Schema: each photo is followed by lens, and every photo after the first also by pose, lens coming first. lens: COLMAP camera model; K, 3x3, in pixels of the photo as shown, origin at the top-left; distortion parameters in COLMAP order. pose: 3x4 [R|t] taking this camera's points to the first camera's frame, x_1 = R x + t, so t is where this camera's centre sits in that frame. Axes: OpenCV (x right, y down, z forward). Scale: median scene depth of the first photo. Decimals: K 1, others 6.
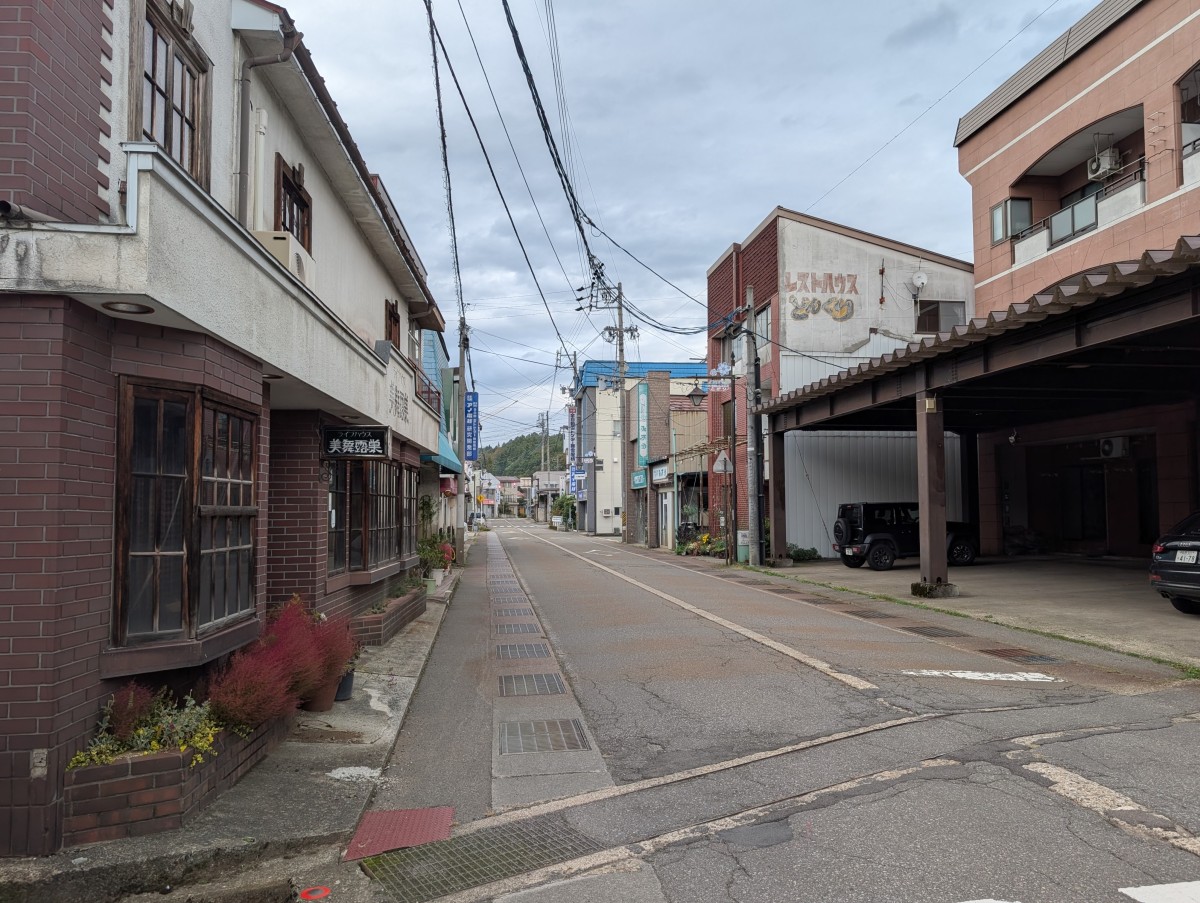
lens RADIAL K [[927.1, 0, 600.0], [0, 927.1, 451.5], [0, 0, 1]] dist [0.003530, -0.001432]
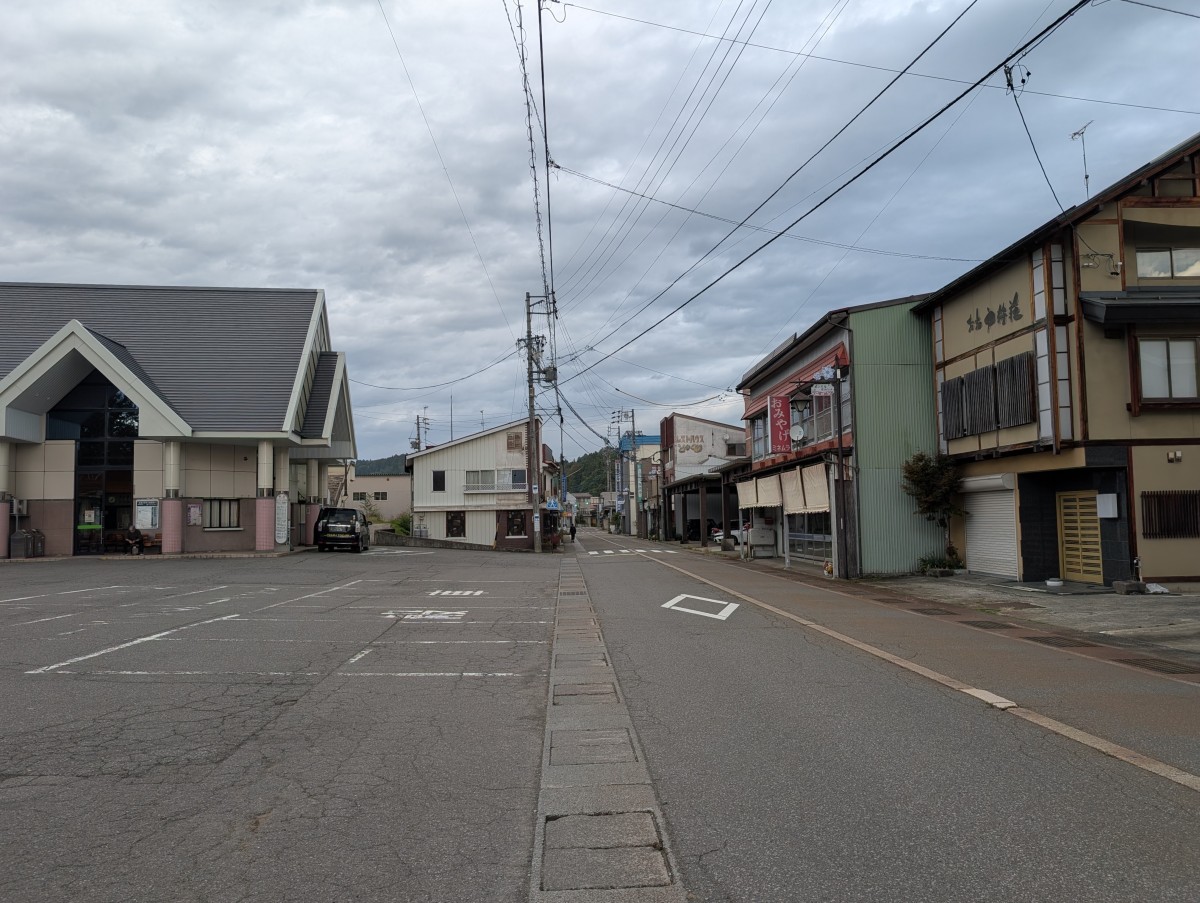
lens RADIAL K [[901.1, 0, 600.0], [0, 901.1, 451.5], [0, 0, 1]] dist [0.000588, -0.000290]
pose [[0.996548, -0.021237, -0.080257, 0.074115], [0.020299, 0.999716, -0.012475, -0.046355], [0.080499, 0.010803, 0.996696, -0.671215]]
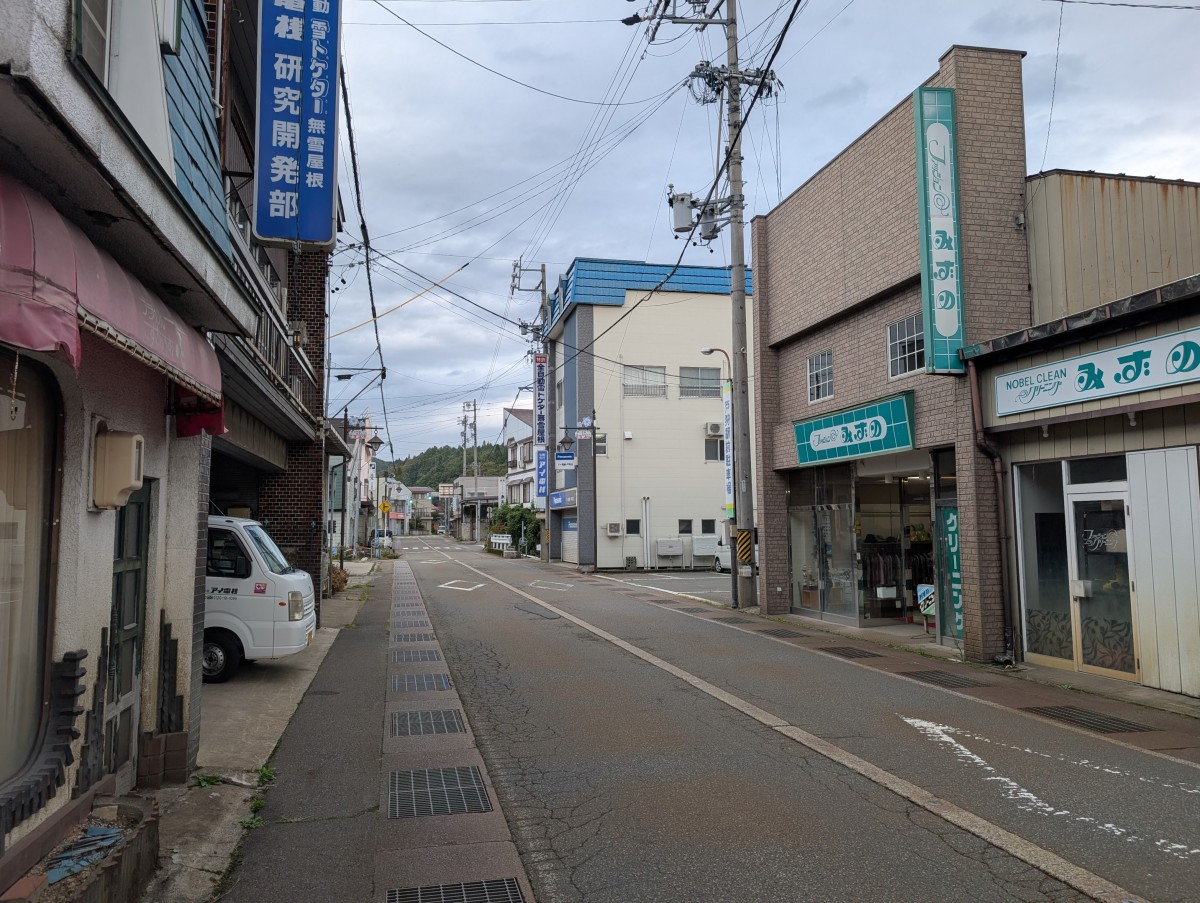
lens RADIAL K [[927.1, 0, 600.0], [0, 927.1, 451.5], [0, 0, 1]] dist [0.003530, -0.001432]
pose [[0.995512, 0.008405, 0.094257, -0.049664], [-0.006799, 0.999826, -0.017350, 0.026975], [-0.094387, 0.016631, 0.995397, 0.418650]]
